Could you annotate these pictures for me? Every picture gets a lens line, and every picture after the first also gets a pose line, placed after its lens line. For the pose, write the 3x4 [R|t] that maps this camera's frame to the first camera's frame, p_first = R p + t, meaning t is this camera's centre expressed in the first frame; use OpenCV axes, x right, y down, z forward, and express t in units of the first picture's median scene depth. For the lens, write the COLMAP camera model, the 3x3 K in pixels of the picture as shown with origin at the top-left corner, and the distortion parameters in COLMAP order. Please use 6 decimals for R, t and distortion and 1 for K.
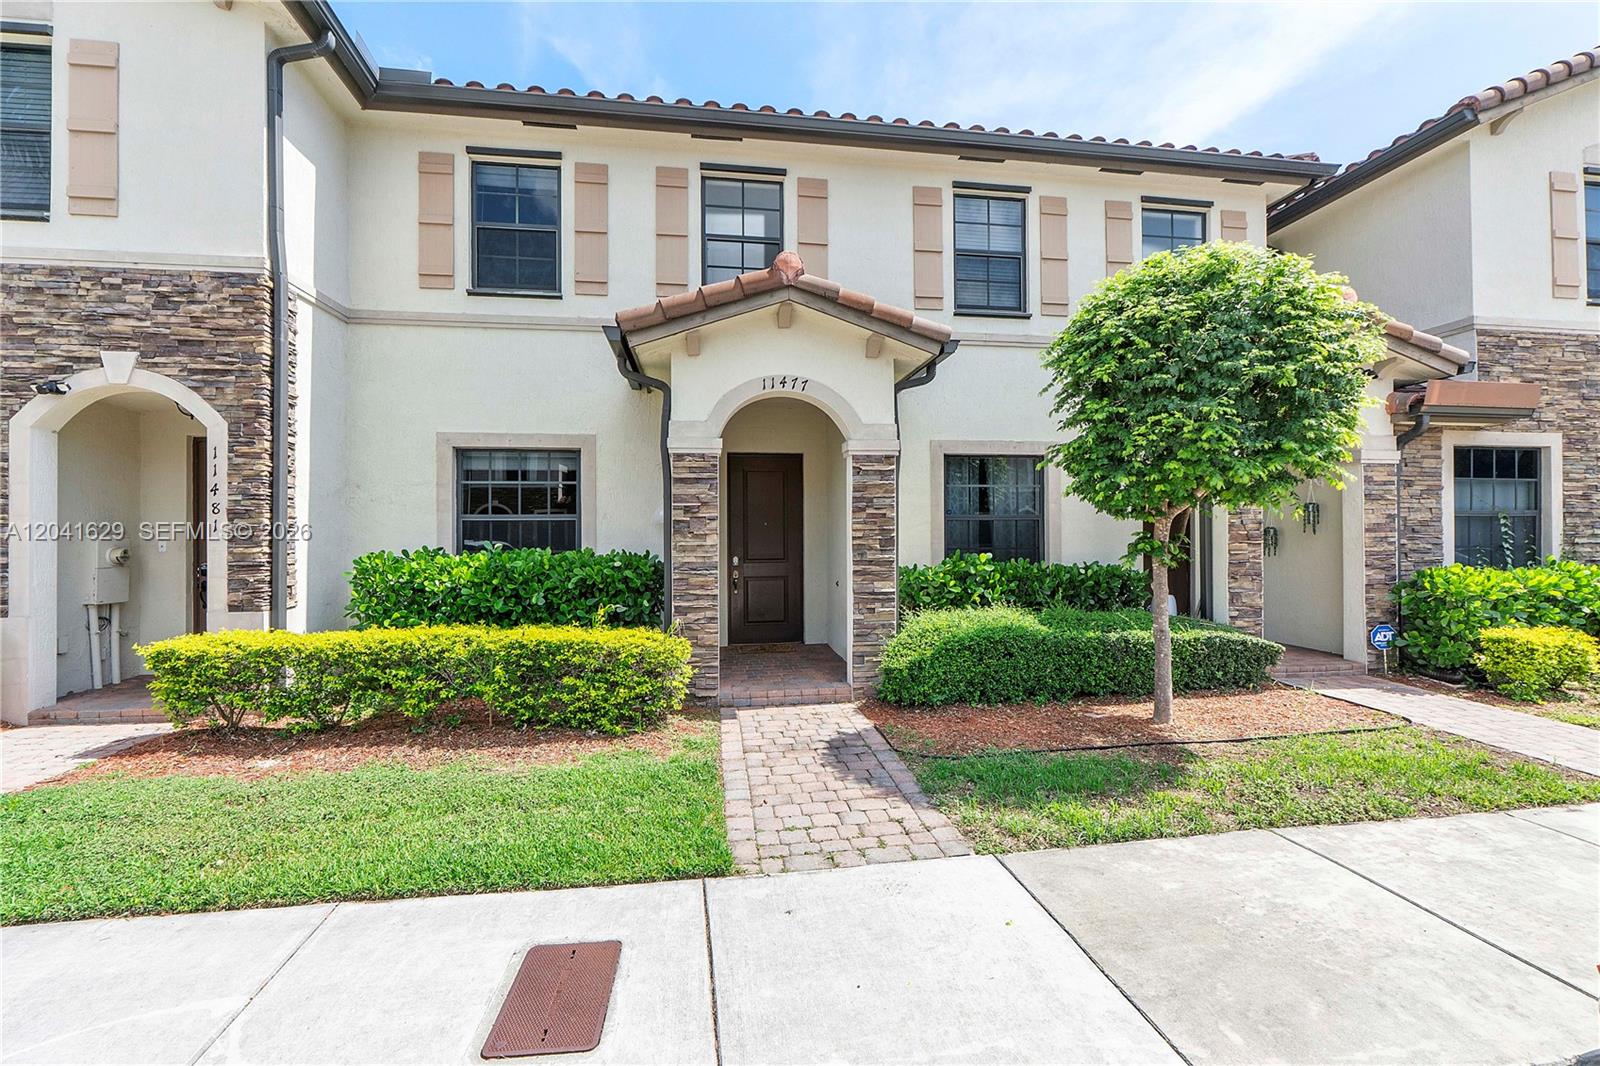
lens RADIAL K [[678.0, 0, 800.1], [0, 678.0, 528.9], [0, 0, 1]] dist [-0.006302, -0.000574]
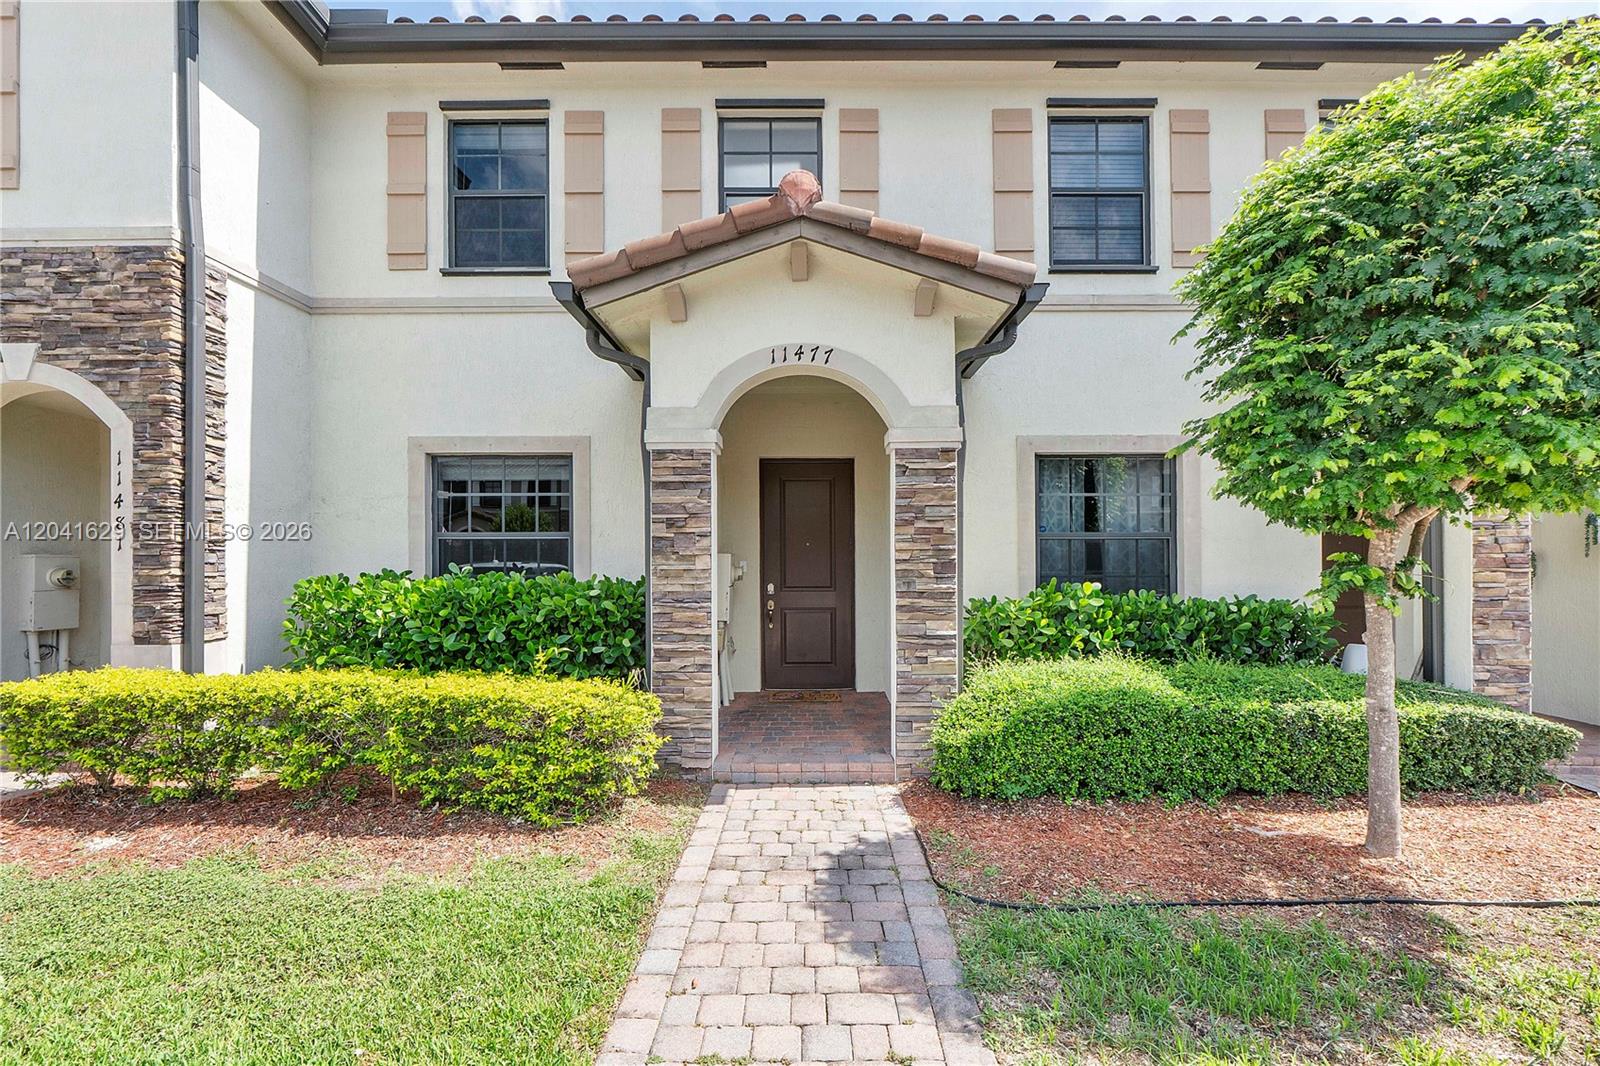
lens RADIAL K [[678.0, 0, 774.0], [0, 678.0, 550.6], [0, 0, 1]] dist [-0.006302, -0.000574]
pose [[0.982715, 0.001217, -0.185123, 0.089501], [-0.001922, 0.999992, -0.003629, 0.005108], [0.185117, 0.003922, 0.982709, 0.267017]]
